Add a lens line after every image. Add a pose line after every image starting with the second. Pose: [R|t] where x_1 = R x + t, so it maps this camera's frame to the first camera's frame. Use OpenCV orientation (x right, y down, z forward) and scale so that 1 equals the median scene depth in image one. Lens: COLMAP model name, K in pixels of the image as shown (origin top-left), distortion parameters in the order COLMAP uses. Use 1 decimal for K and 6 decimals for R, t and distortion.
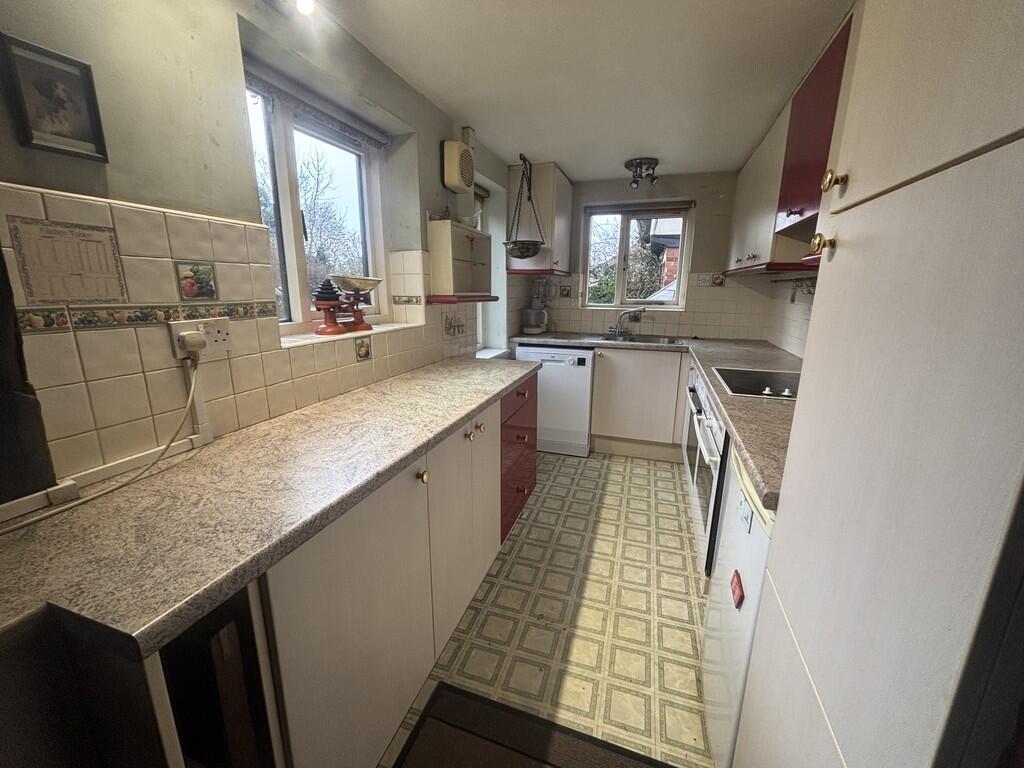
lens RADIAL K [[411.0, 0, 507.5], [0, 411.0, 383.1], [0, 0, 1]] dist [0.001536, 0.000275]
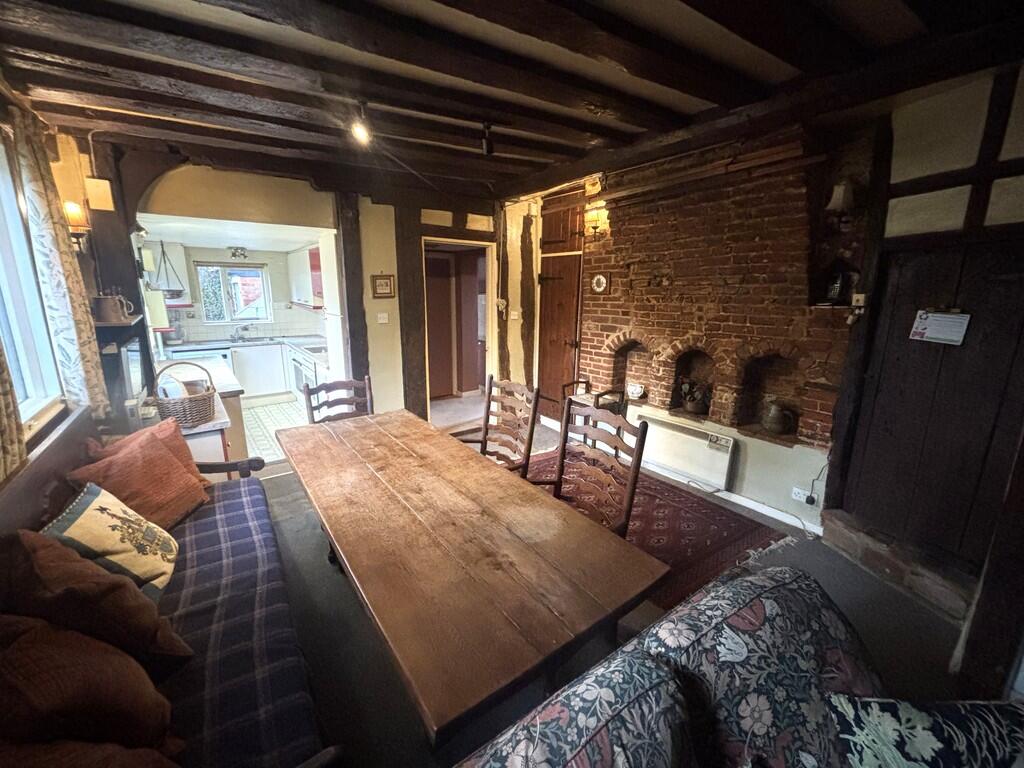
lens RADIAL K [[411.0, 0, 507.5], [0, 411.0, 383.1], [0, 0, 1]] dist [0.001536, 0.000275]
pose [[0.545821, -0.191349, 0.815760, -0.540794], [0.188278, 0.976687, 0.103121, 0.094174], [-0.816475, 0.097304, 0.569123, -0.856818]]
